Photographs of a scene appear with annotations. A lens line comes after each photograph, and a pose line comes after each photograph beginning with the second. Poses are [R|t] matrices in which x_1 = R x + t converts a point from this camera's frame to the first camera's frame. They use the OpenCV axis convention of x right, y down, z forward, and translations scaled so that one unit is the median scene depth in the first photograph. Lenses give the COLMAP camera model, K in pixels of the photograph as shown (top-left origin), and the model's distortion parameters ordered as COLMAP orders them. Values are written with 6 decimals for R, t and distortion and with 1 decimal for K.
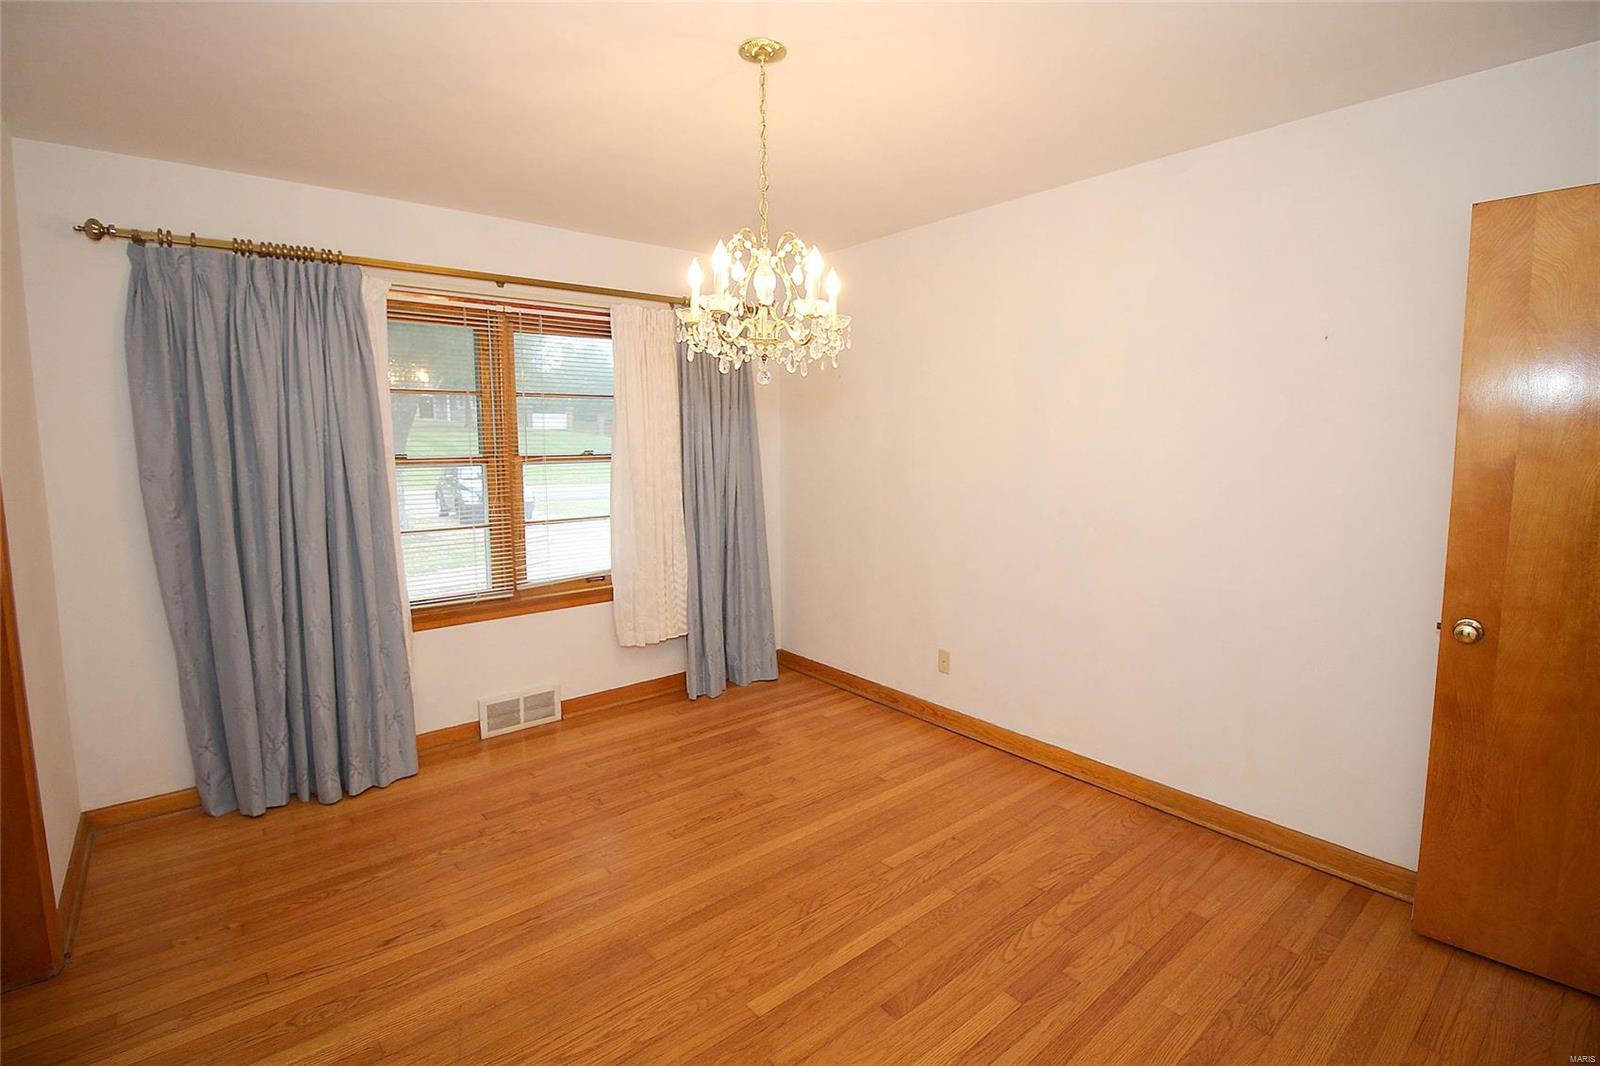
lens RADIAL K [[754.2, 0, 807.5], [0, 754.2, 526.2], [0, 0, 1]] dist [-0.000917, -0.000457]
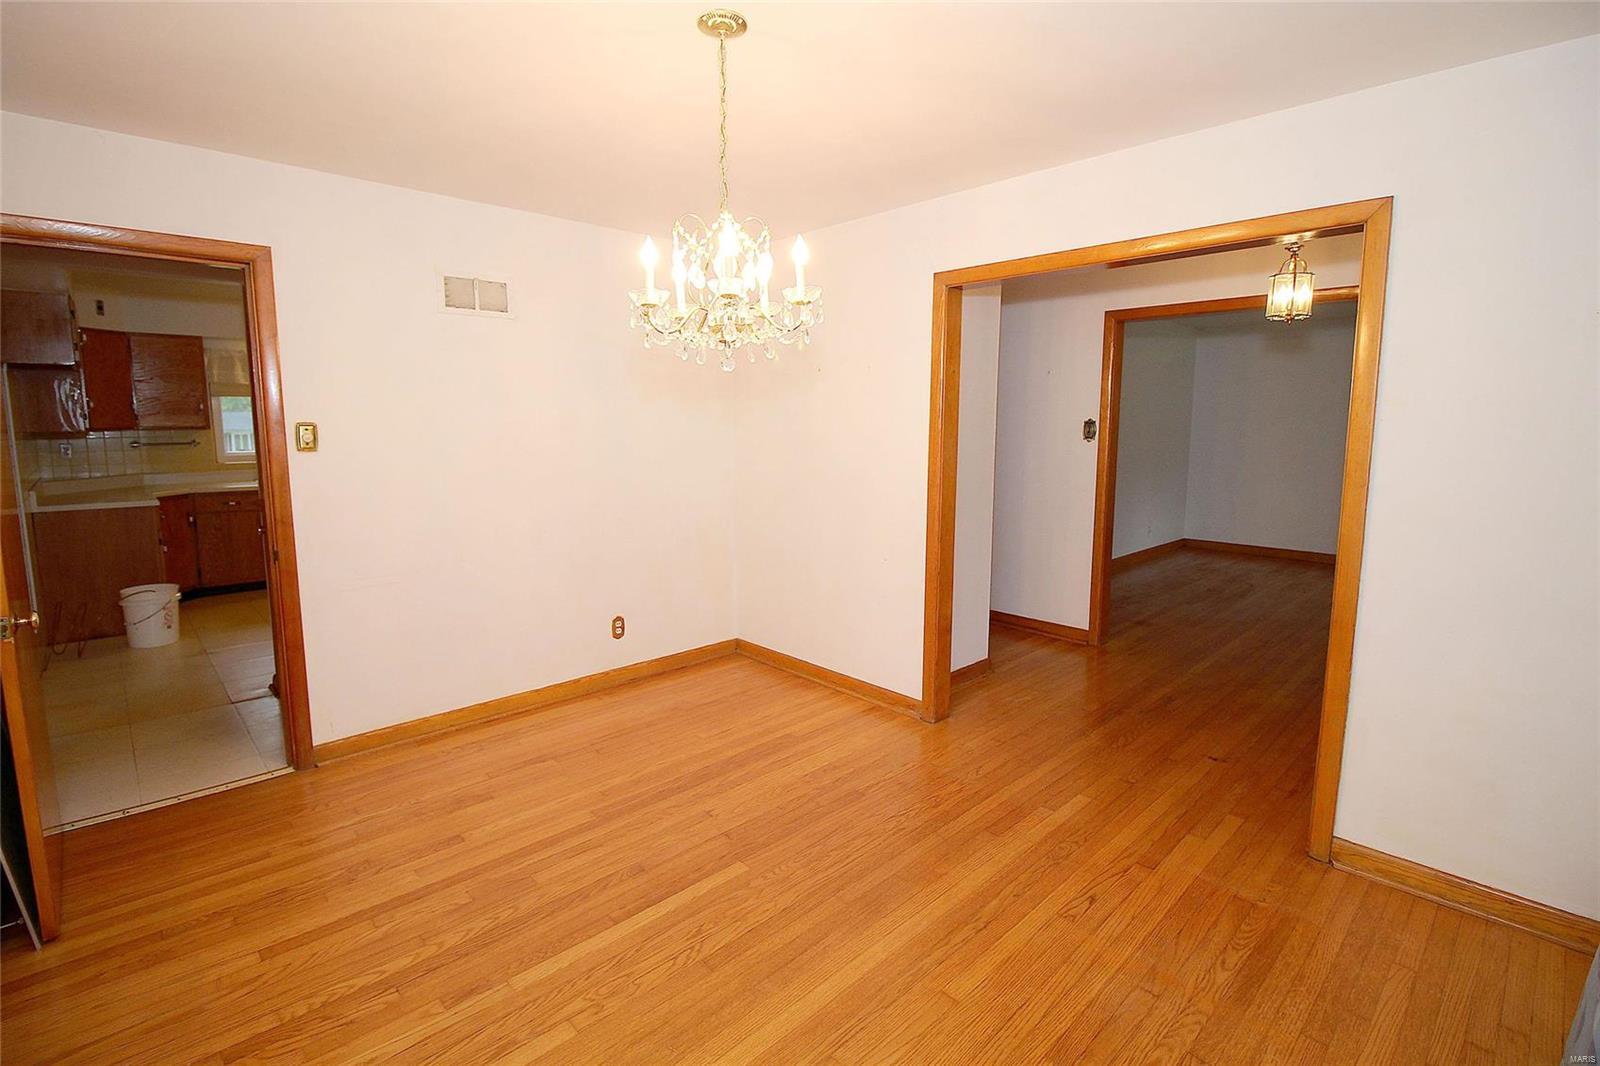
lens RADIAL K [[754.2, 0, 807.5], [0, 754.2, 526.2], [0, 0, 1]] dist [-0.000917, -0.000457]
pose [[-0.997589, 0.009548, -0.068735, -0.090805], [-0.008119, 0.967626, 0.252260, -0.240134], [0.068919, 0.252210, -0.965215, 1.978428]]
